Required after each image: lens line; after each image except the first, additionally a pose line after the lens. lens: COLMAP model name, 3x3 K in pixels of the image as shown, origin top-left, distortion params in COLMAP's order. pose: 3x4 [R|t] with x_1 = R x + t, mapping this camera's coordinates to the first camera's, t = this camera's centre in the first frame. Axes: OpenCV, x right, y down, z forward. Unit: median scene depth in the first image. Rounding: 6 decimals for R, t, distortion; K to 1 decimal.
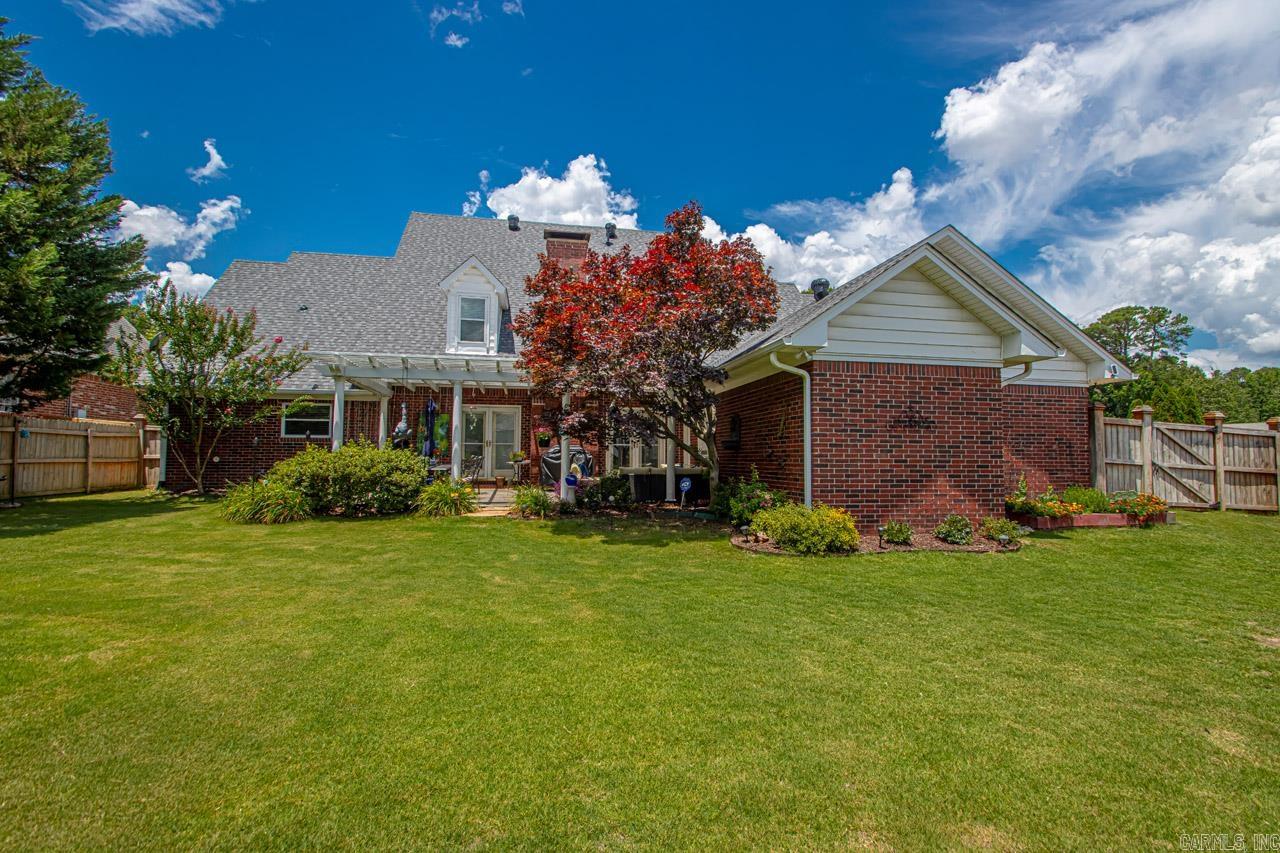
lens RADIAL K [[593.0, 0, 644.1], [0, 593.0, 433.4], [0, 0, 1]] dist [-0.007224, -0.006686]
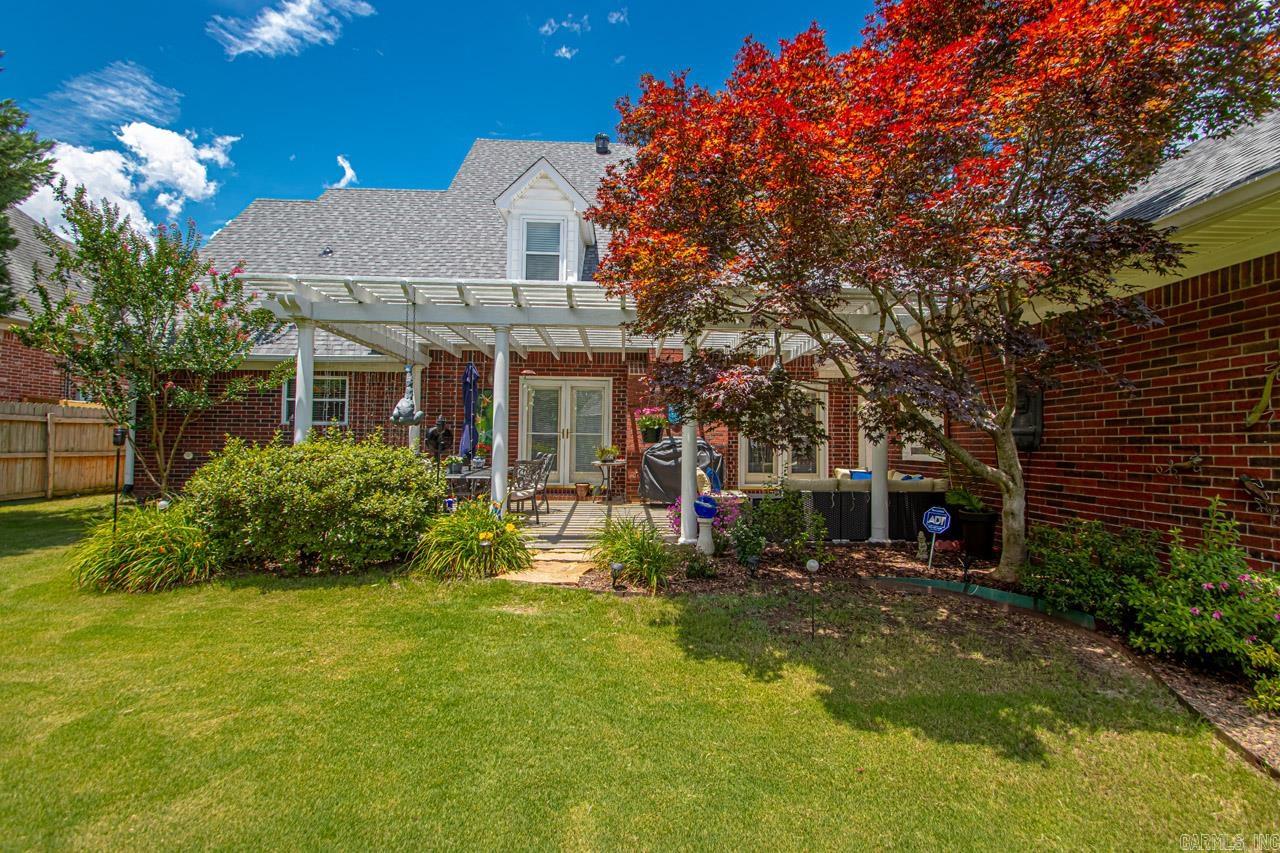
lens RADIAL K [[593.0, 0, 642.8], [0, 593.0, 425.0], [0, 0, 1]] dist [-0.007224, -0.006686]
pose [[0.987695, 0.000539, -0.156392, -0.073043], [0.000986, 0.999953, 0.009671, 0.000855], [0.156390, -0.009706, 0.987648, 0.364247]]
